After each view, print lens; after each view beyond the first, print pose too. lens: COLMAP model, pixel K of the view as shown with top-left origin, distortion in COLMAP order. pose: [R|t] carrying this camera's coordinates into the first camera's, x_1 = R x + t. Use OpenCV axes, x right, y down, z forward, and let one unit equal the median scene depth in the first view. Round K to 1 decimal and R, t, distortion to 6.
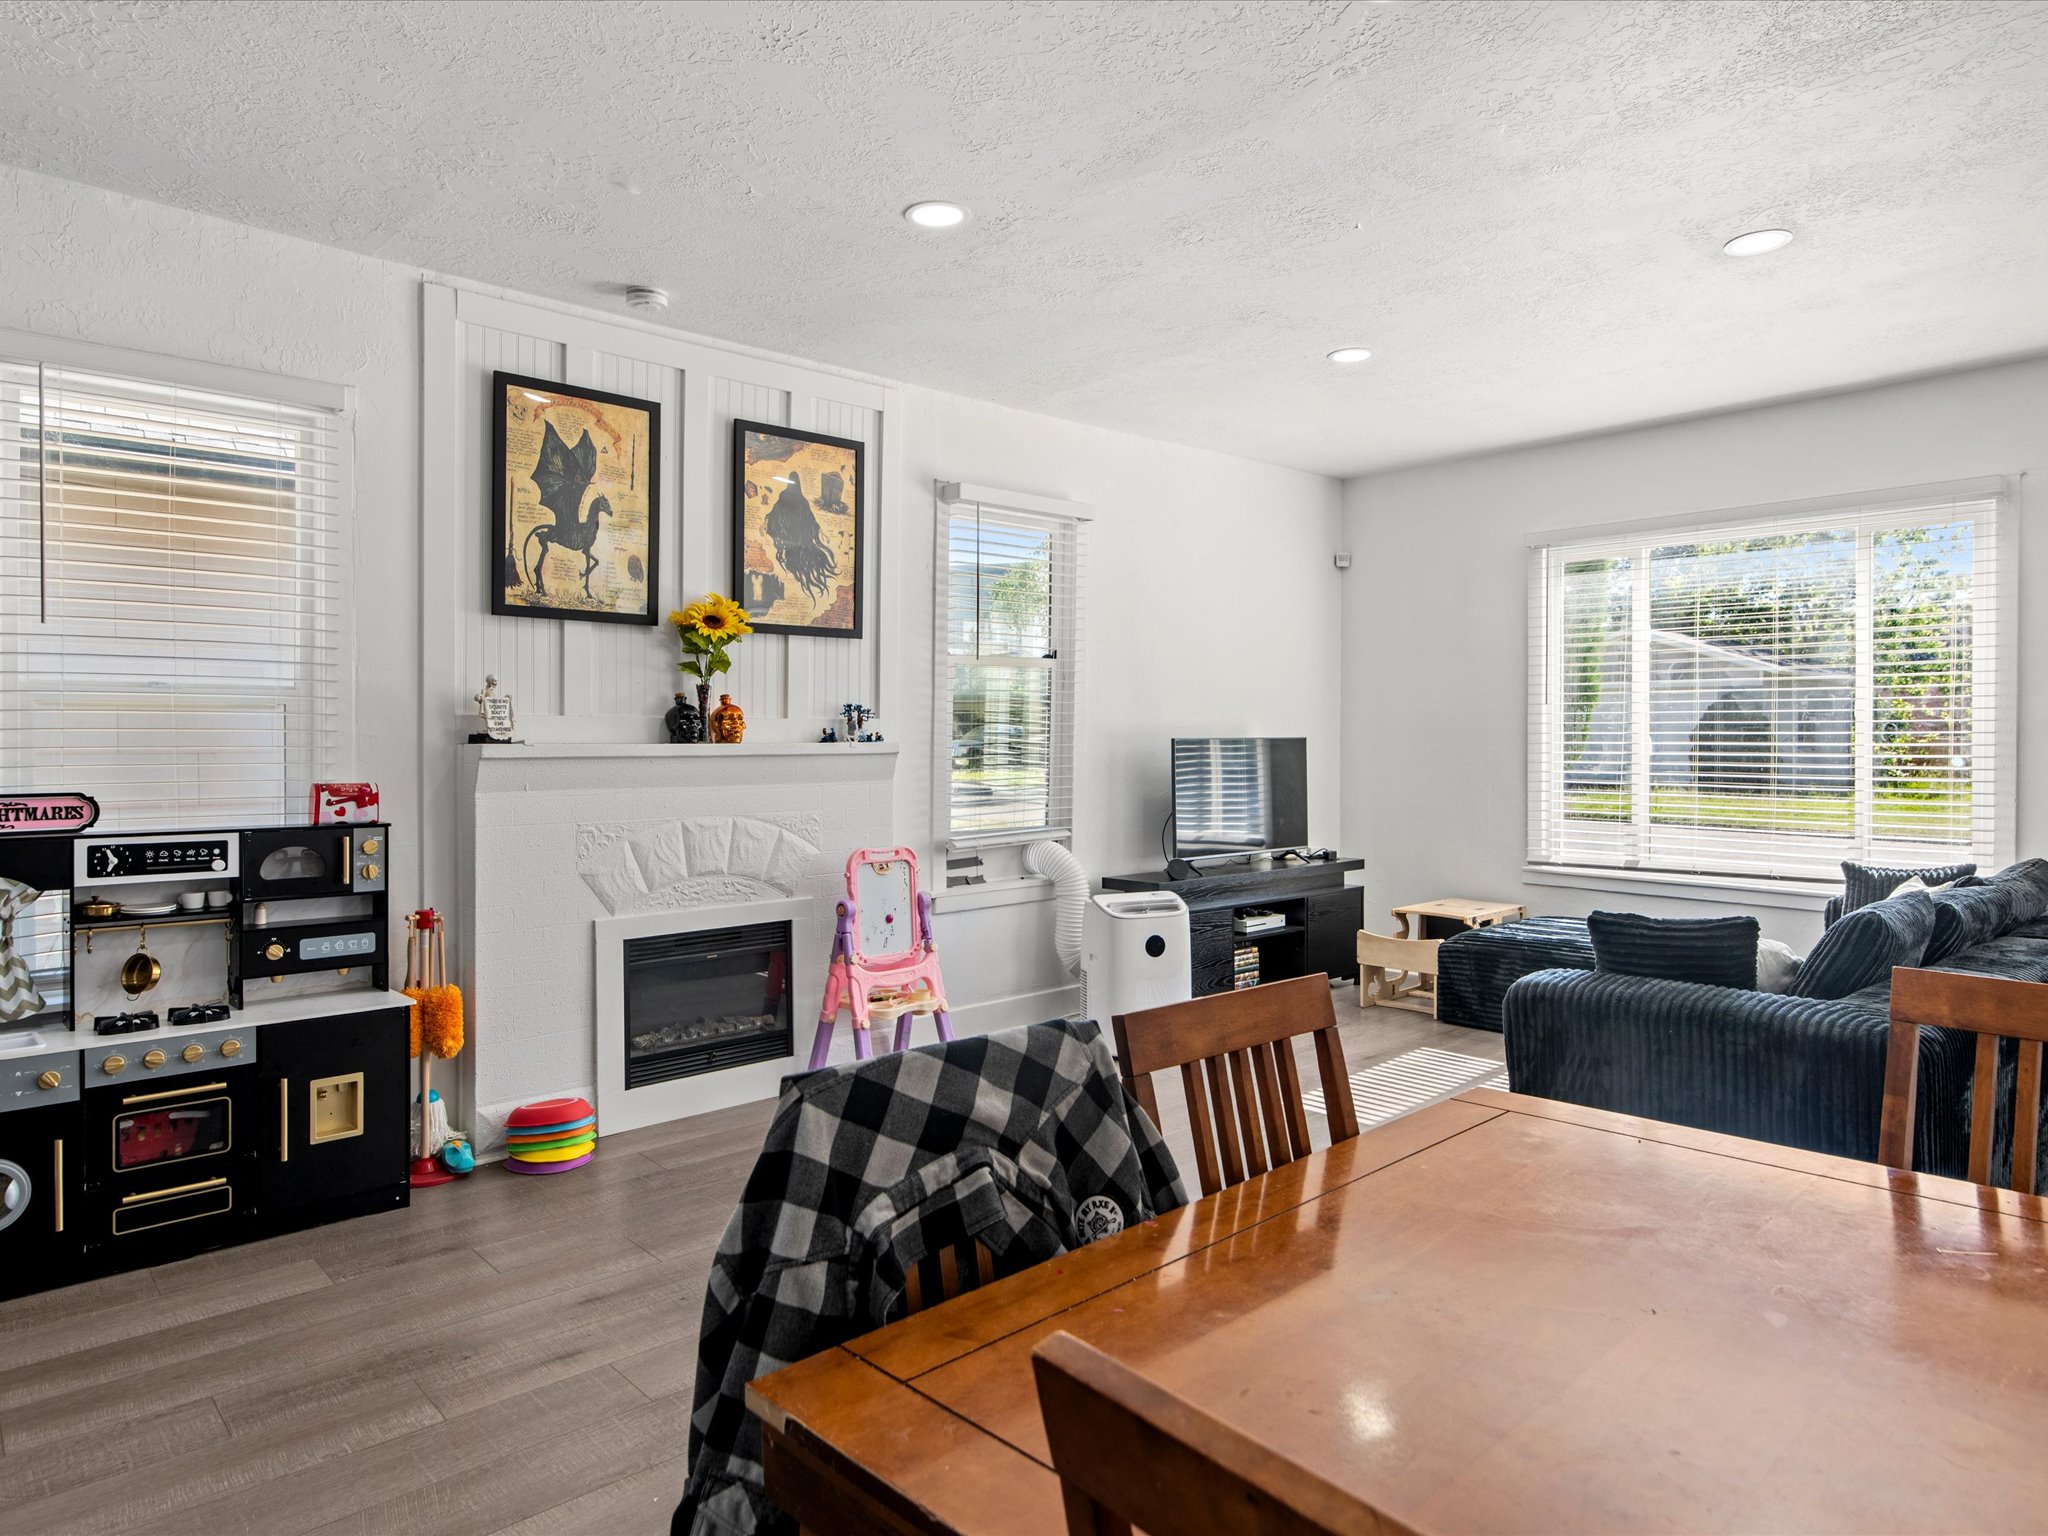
lens RADIAL K [[1256.8, 0, 1017.7], [0, 1256.8, 721.7], [0, 0, 1]] dist [0.007589, 0.001635]
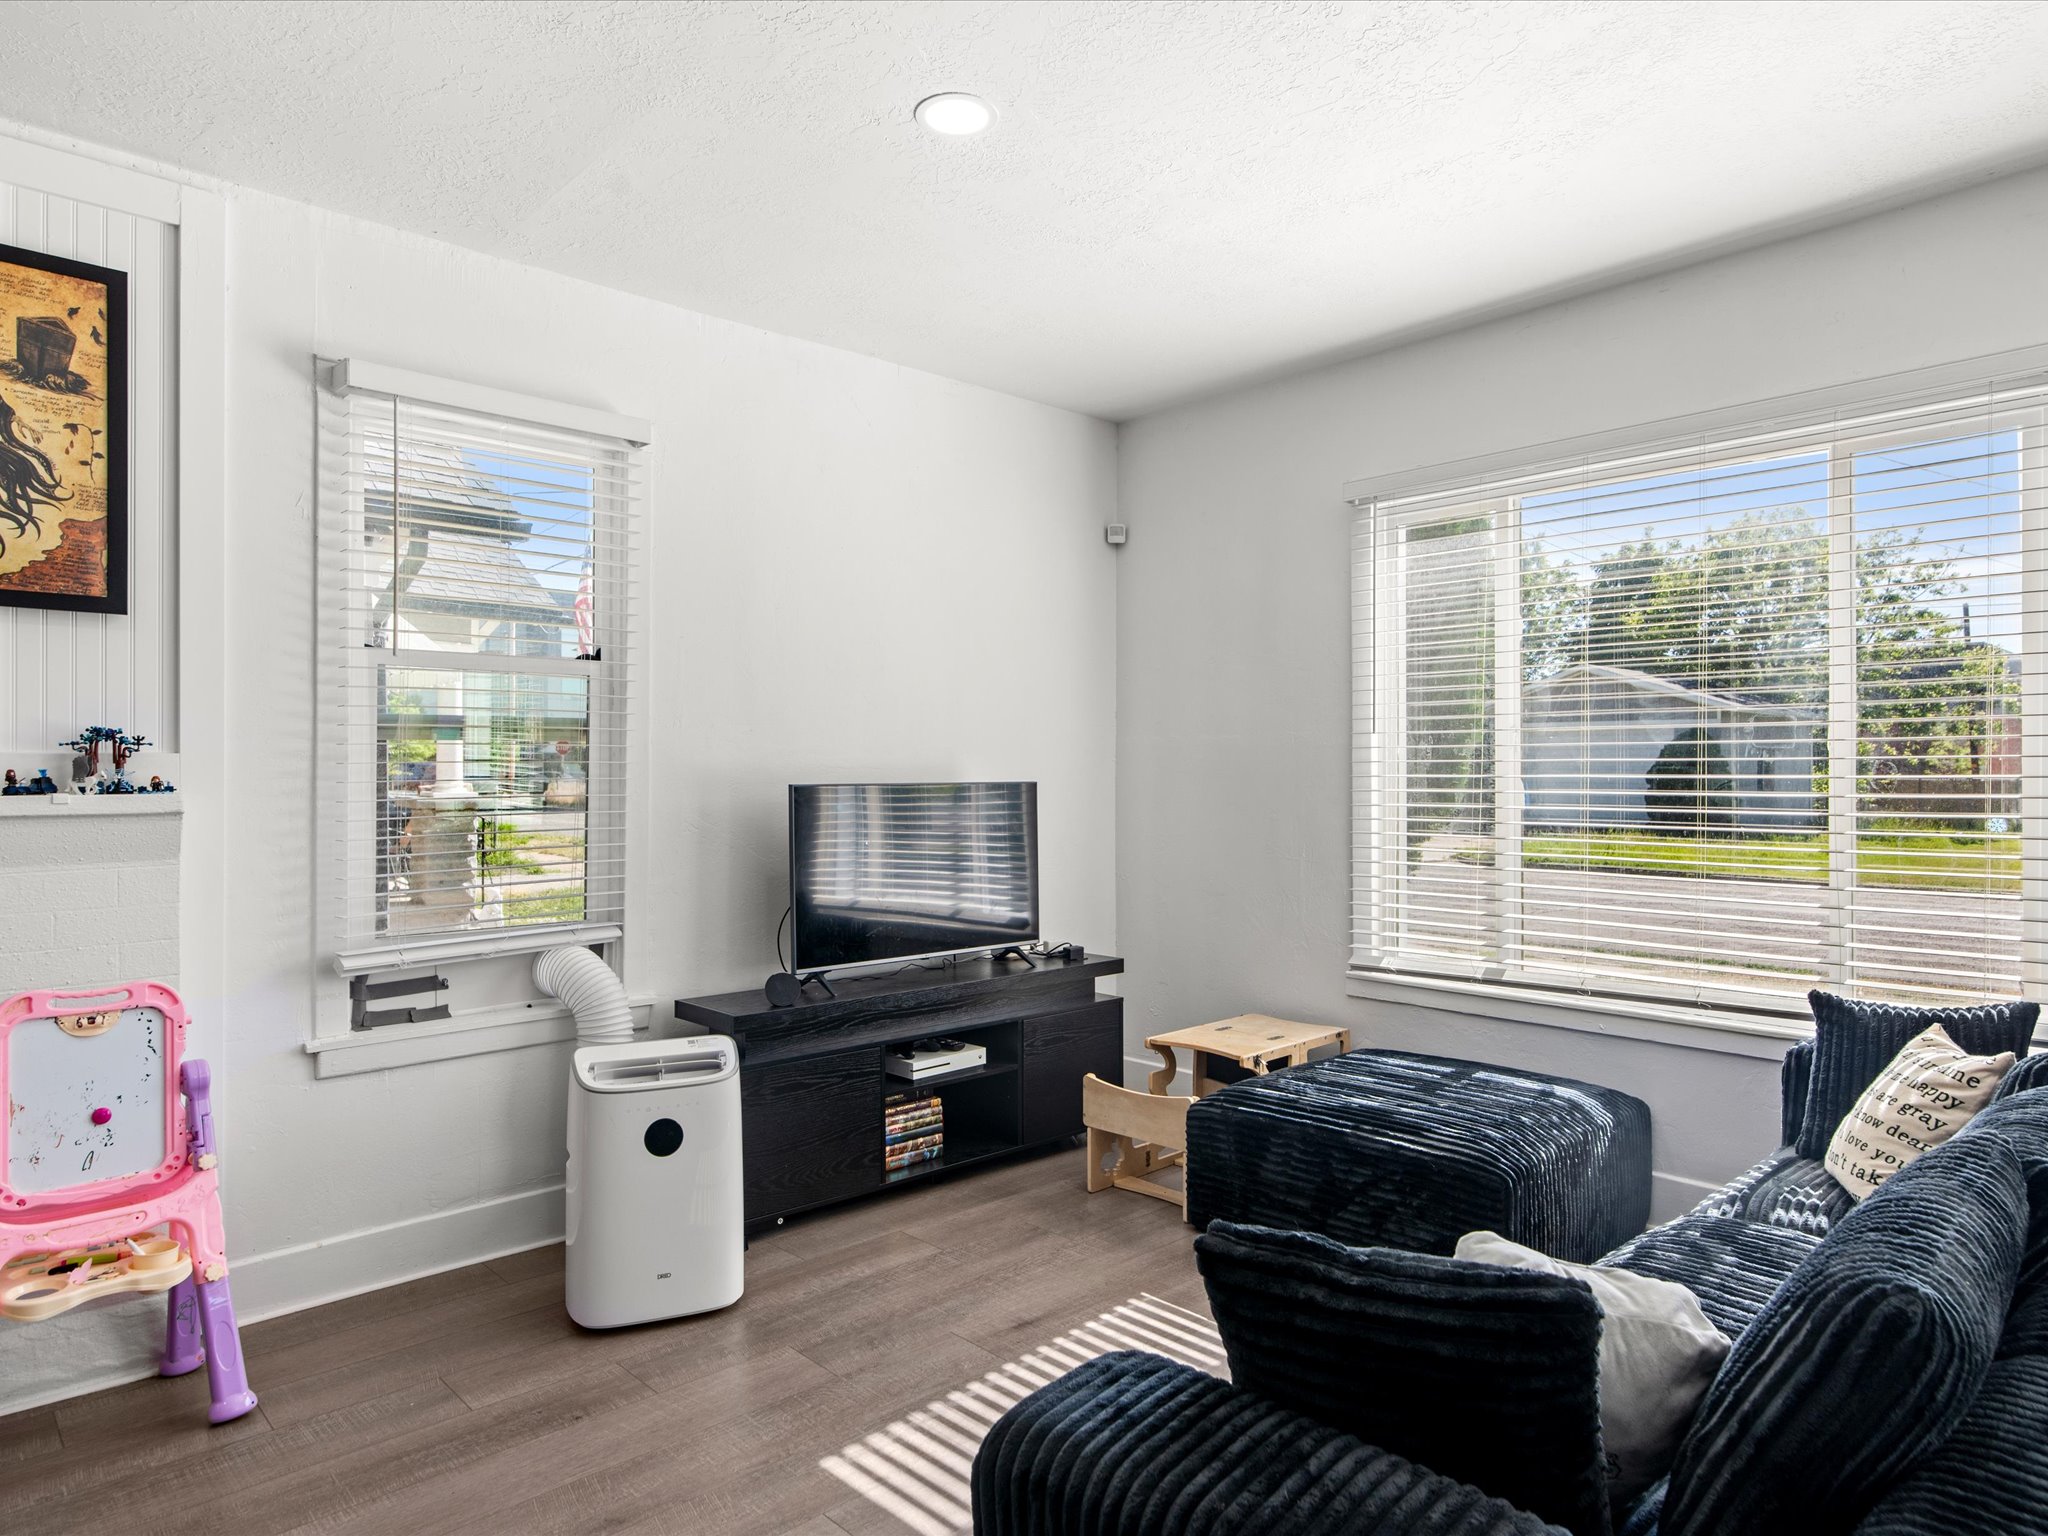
lens RADIAL K [[1232.2, 0, 1017.7], [0, 1232.2, 760.3], [0, 0, 1]] dist [0.001613, 0.001336]
pose [[0.999922, 0.000012, 0.012488, 0.285289], [0.000000, 1.000000, -0.000969, 0.001502], [-0.012488, 0.000969, 0.999922, 0.442716]]
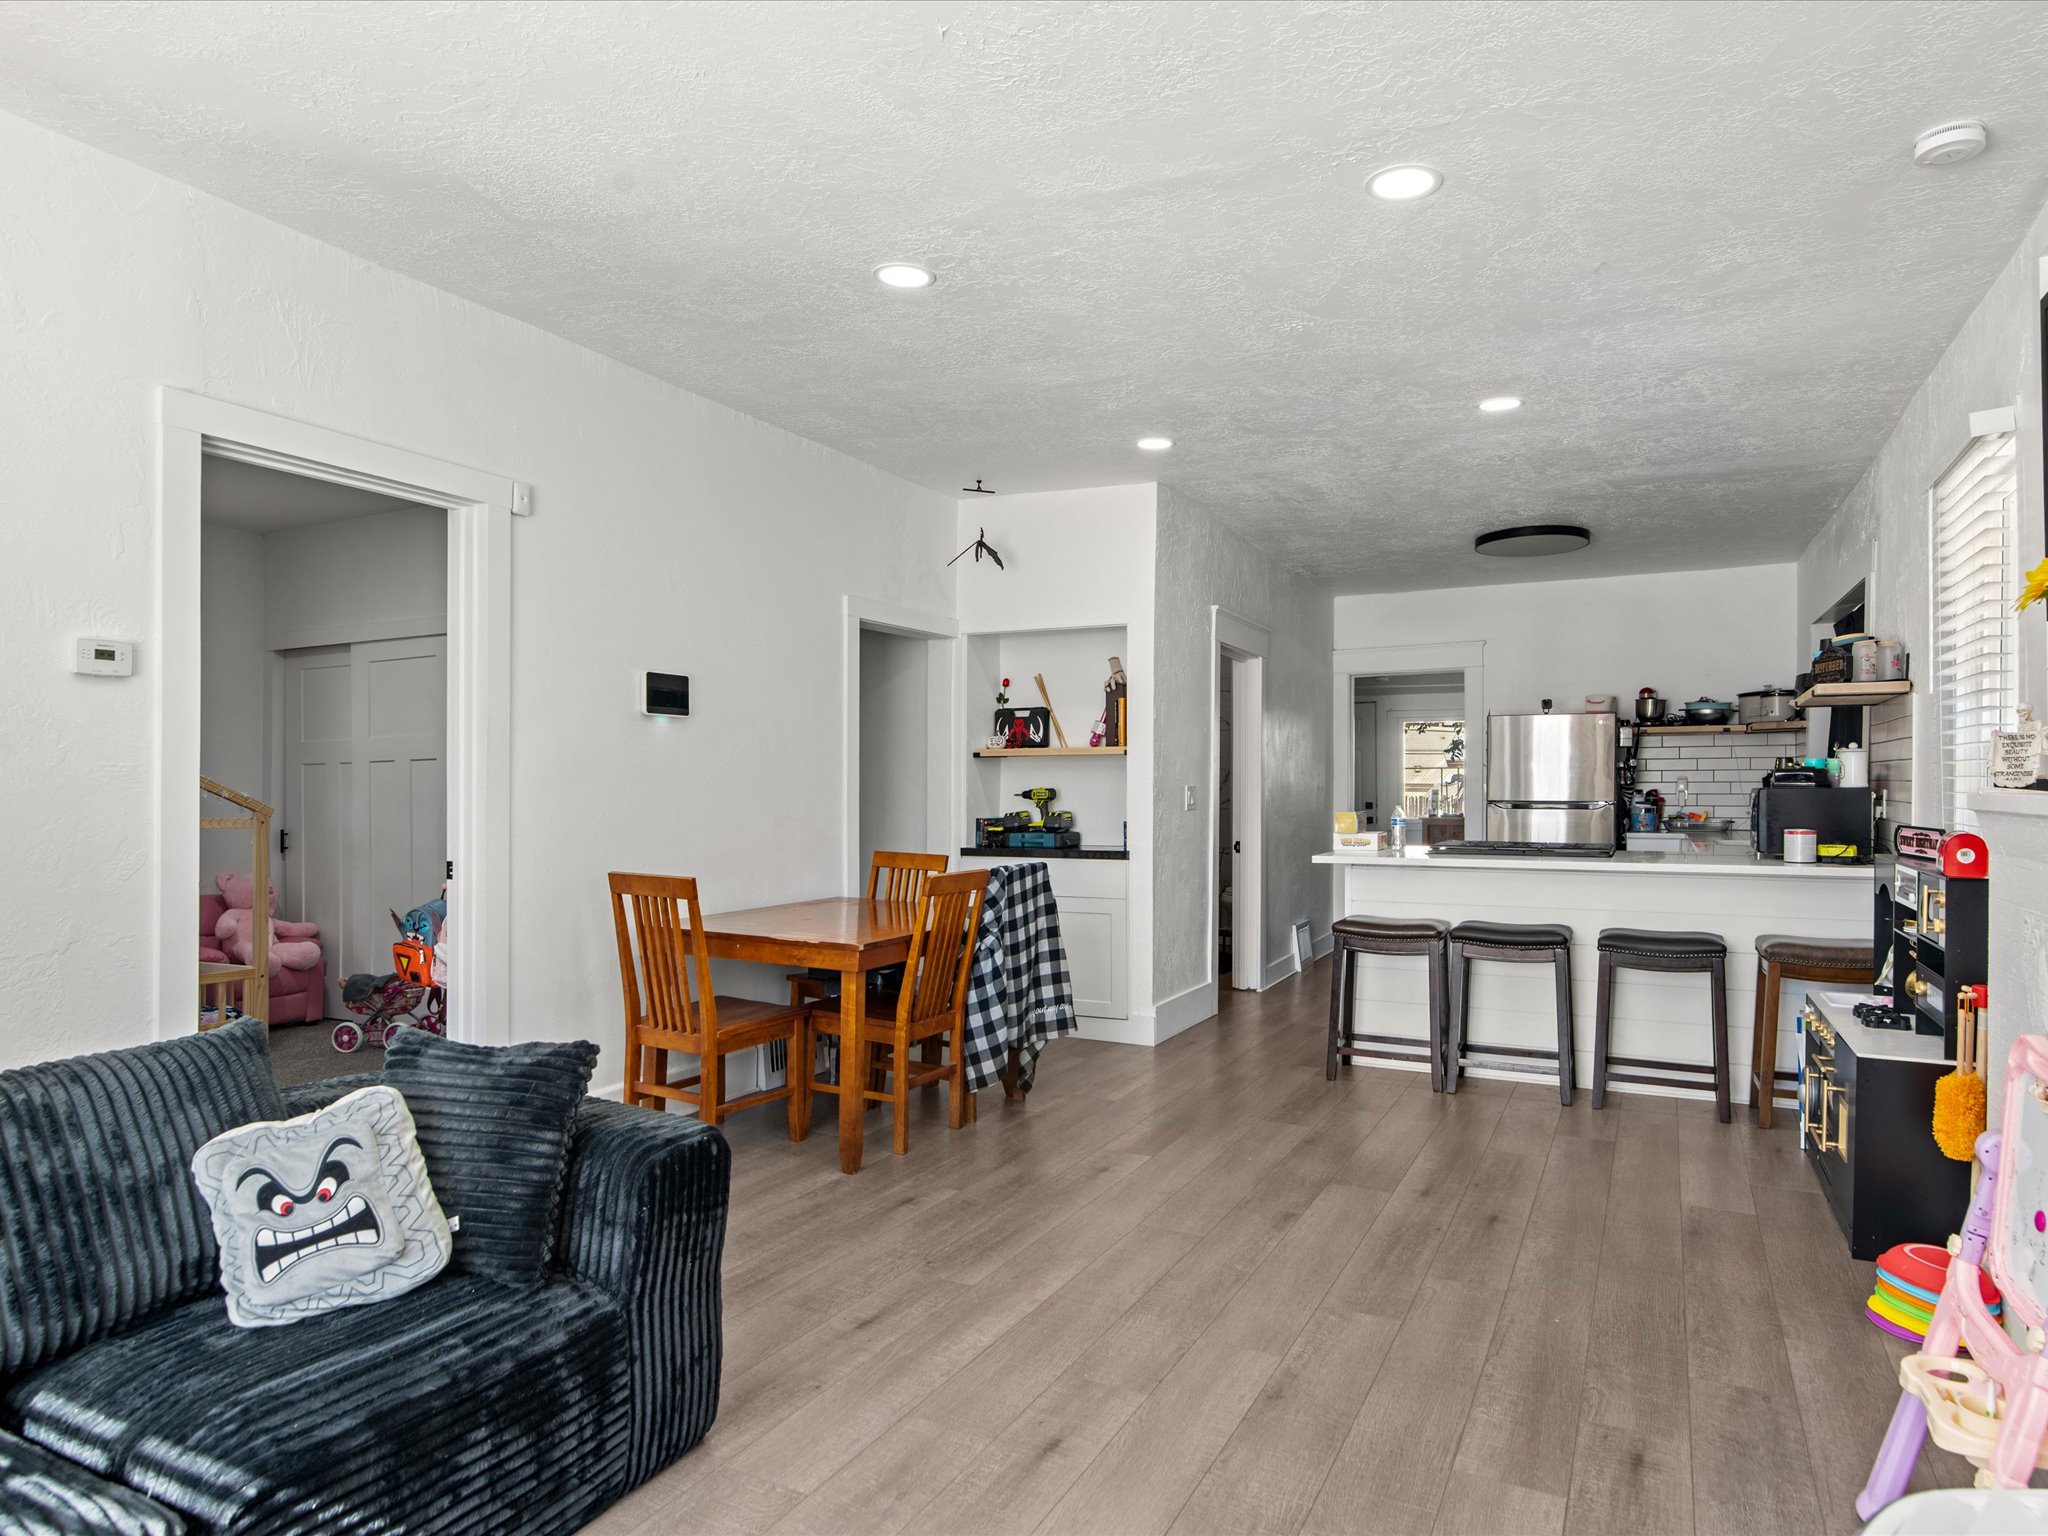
lens RADIAL K [[1231.7, 0, 1031.1], [0, 1231.7, 780.4], [0, 0, 1]] dist [0.004497, 0.001340]
pose [[-0.935778, -0.002579, -0.352580, 0.337419], [0.001678, 0.999929, -0.011768, 0.014003], [0.352586, -0.011604, -0.935708, 1.231309]]
